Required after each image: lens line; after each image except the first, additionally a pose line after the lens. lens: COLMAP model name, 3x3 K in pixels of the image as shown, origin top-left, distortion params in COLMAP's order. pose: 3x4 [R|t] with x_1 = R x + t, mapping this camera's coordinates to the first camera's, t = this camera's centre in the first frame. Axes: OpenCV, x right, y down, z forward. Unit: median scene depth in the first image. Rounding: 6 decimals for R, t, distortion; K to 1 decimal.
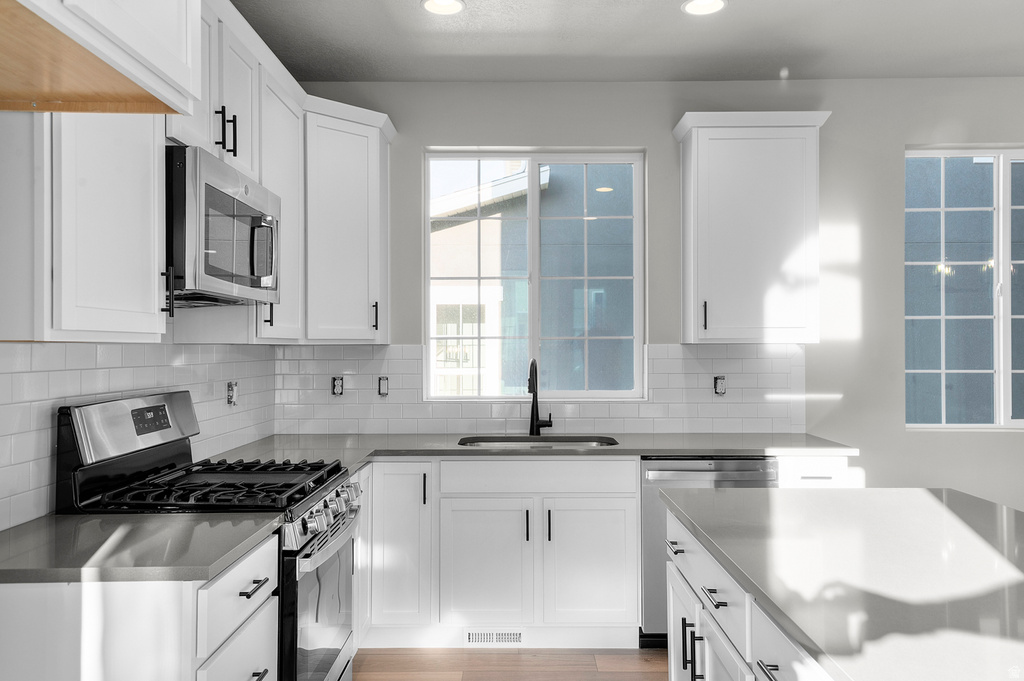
lens RADIAL K [[789.6, 0, 512.0], [0, 789.6, 340.5], [0, 0, 1]] dist [0.001653, 0.000080]
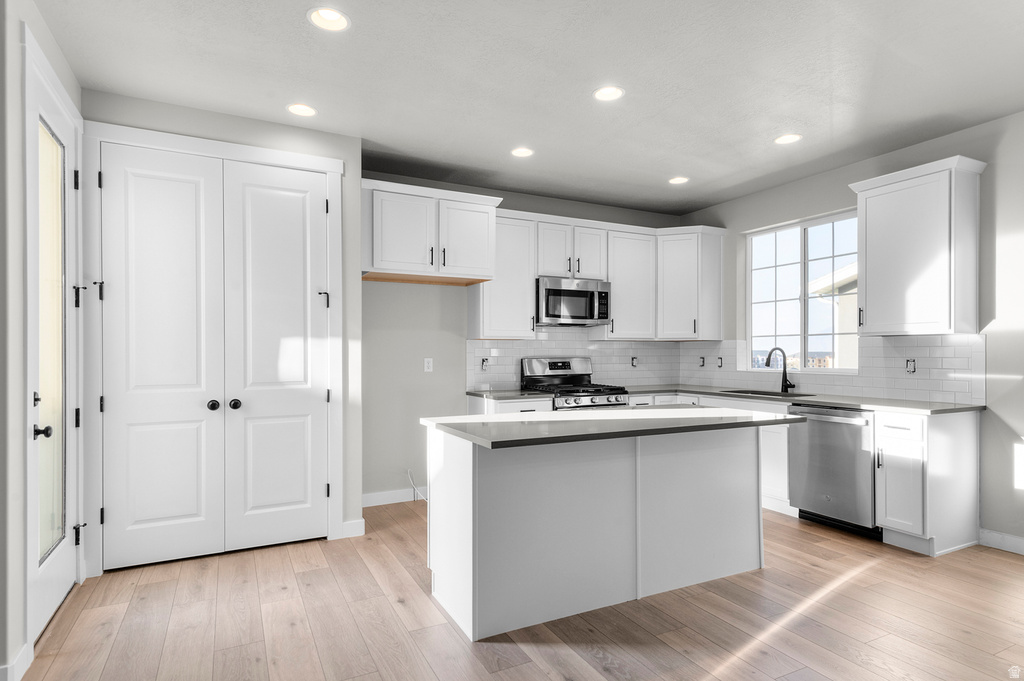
lens RADIAL K [[554.8, 0, 510.3], [0, 554.8, 352.0], [0, 0, 1]] dist [0.001736, 0.000091]
pose [[0.456182, 0.002288, -0.889884, 0.823379], [0.007977, 0.999946, 0.006660, 0.020676], [0.889851, -0.010137, 0.456139, -0.071632]]
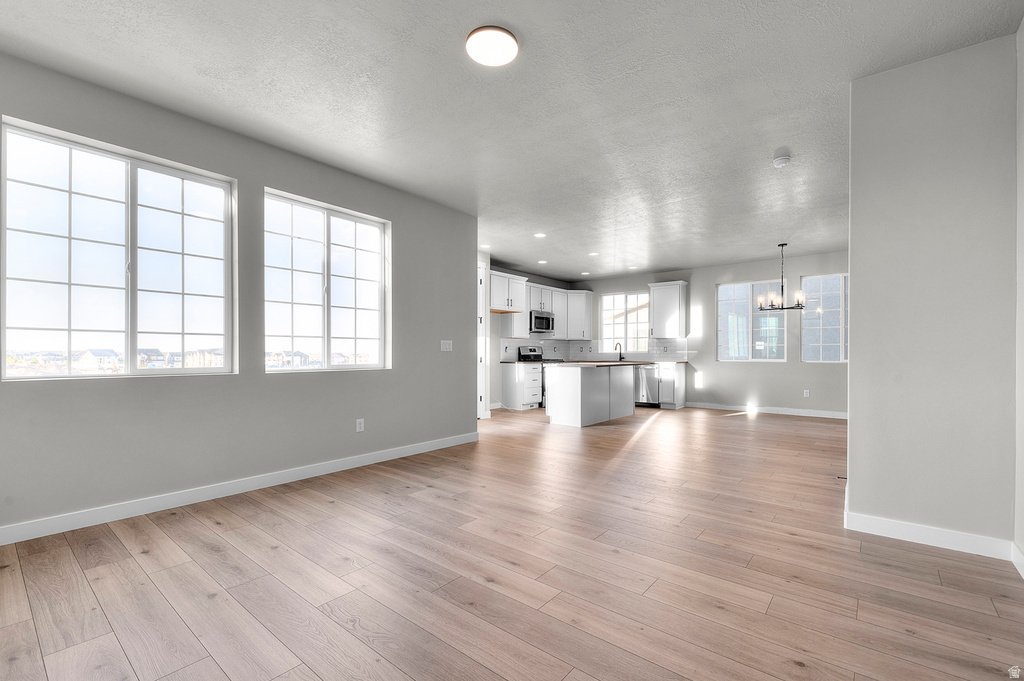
lens RADIAL K [[443.6, 0, 511.1], [0, 443.6, 353.2], [0, 0, 1]] dist [-0.000313, -0.000054]
pose [[0.775464, 0.004629, -0.631374, 1.085699], [0.003261, 0.999930, 0.011337, 0.050441], [0.631383, -0.010850, 0.775395, -1.237042]]
